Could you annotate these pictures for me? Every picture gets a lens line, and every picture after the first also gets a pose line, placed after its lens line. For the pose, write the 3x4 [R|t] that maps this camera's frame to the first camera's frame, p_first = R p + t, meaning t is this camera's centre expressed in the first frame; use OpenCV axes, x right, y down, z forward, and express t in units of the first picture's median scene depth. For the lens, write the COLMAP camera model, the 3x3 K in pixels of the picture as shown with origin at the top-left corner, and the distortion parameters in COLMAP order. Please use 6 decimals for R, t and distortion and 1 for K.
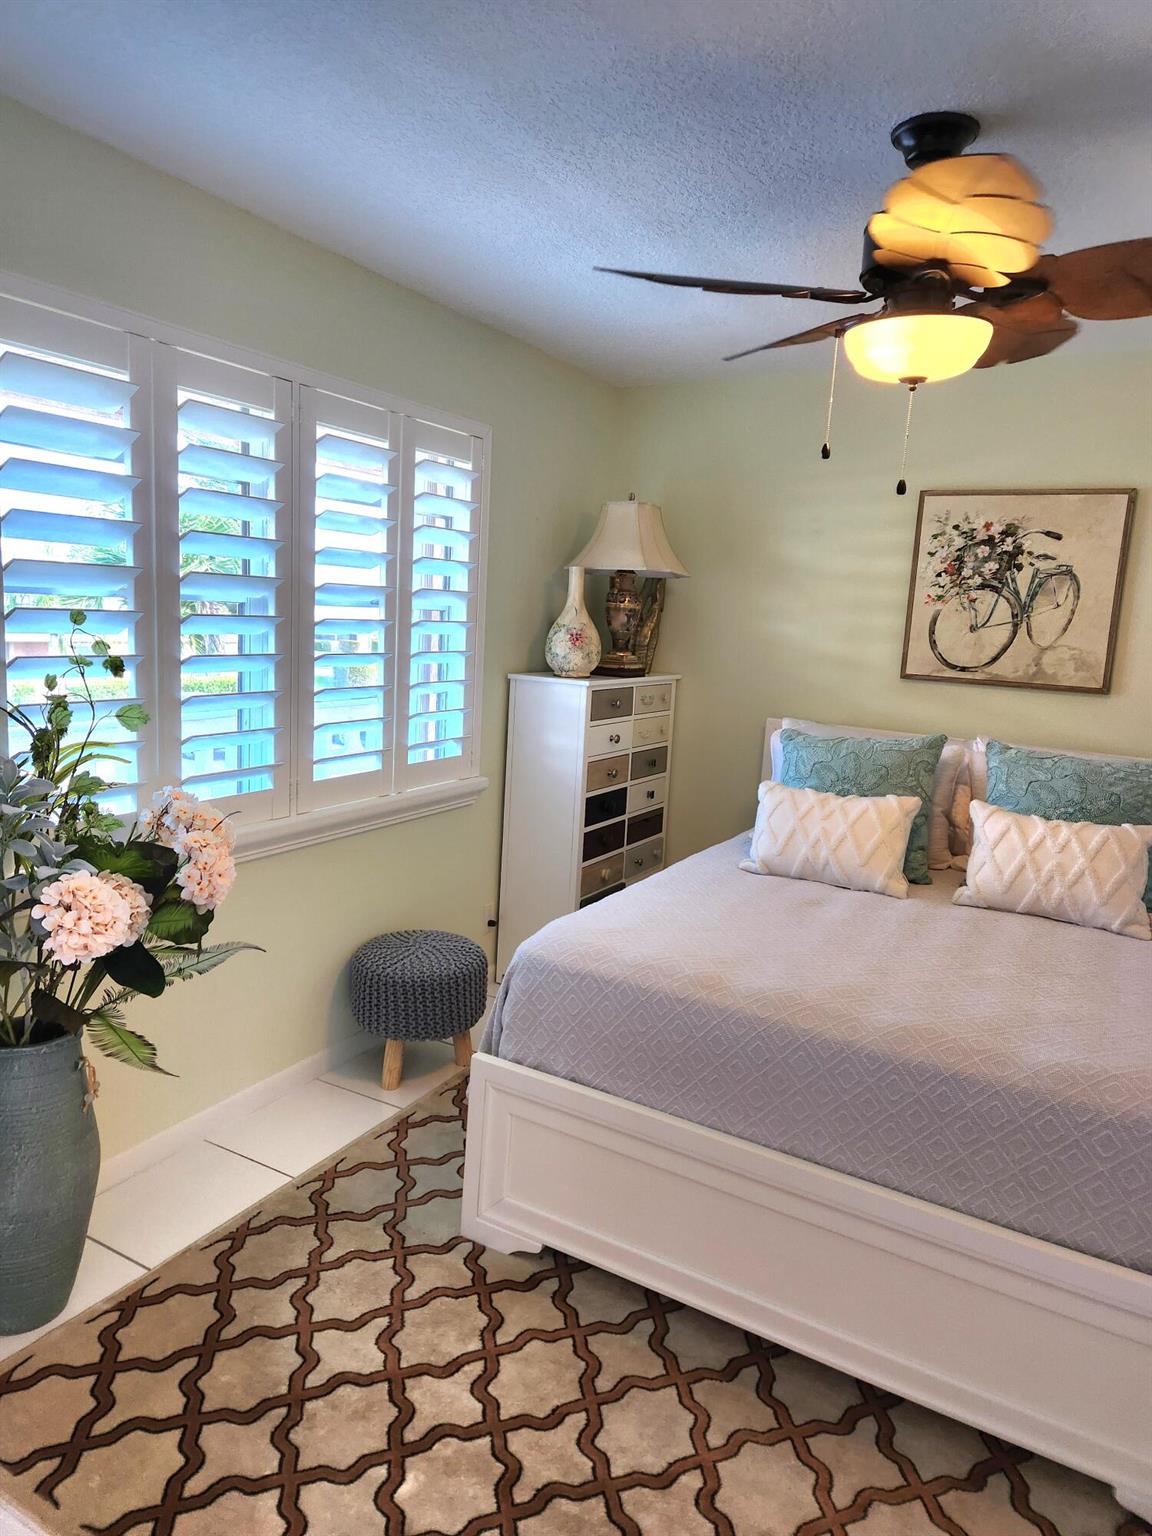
lens RADIAL K [[1027.1, 0, 582.6], [0, 1027.1, 760.5], [0, 0, 1]] dist [0.062878, -0.043240]
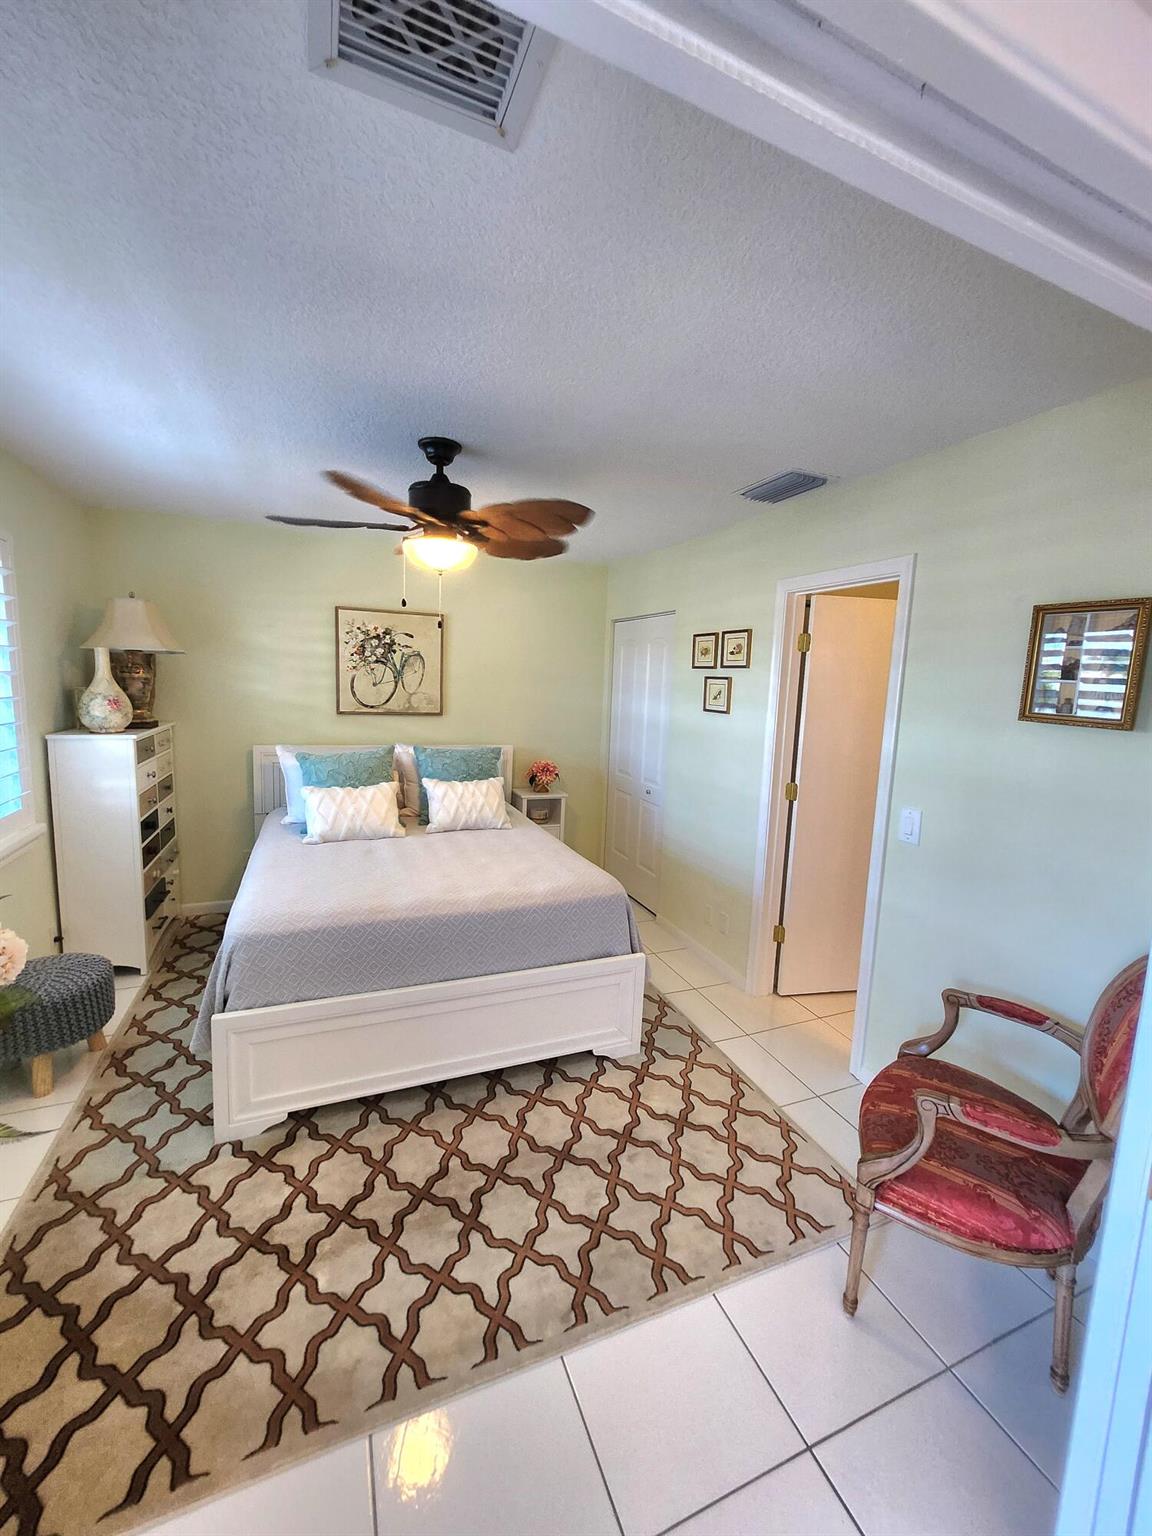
lens RADIAL K [[607.6, 0, 578.3], [0, 607.6, 758.7], [0, 0, 1]] dist [-0.005597, 0.001816]
pose [[0.616959, -0.133211, 0.775639, -0.386707], [0.111484, 0.990425, 0.081422, -0.071077], [-0.779059, 0.036238, 0.625903, 0.092011]]
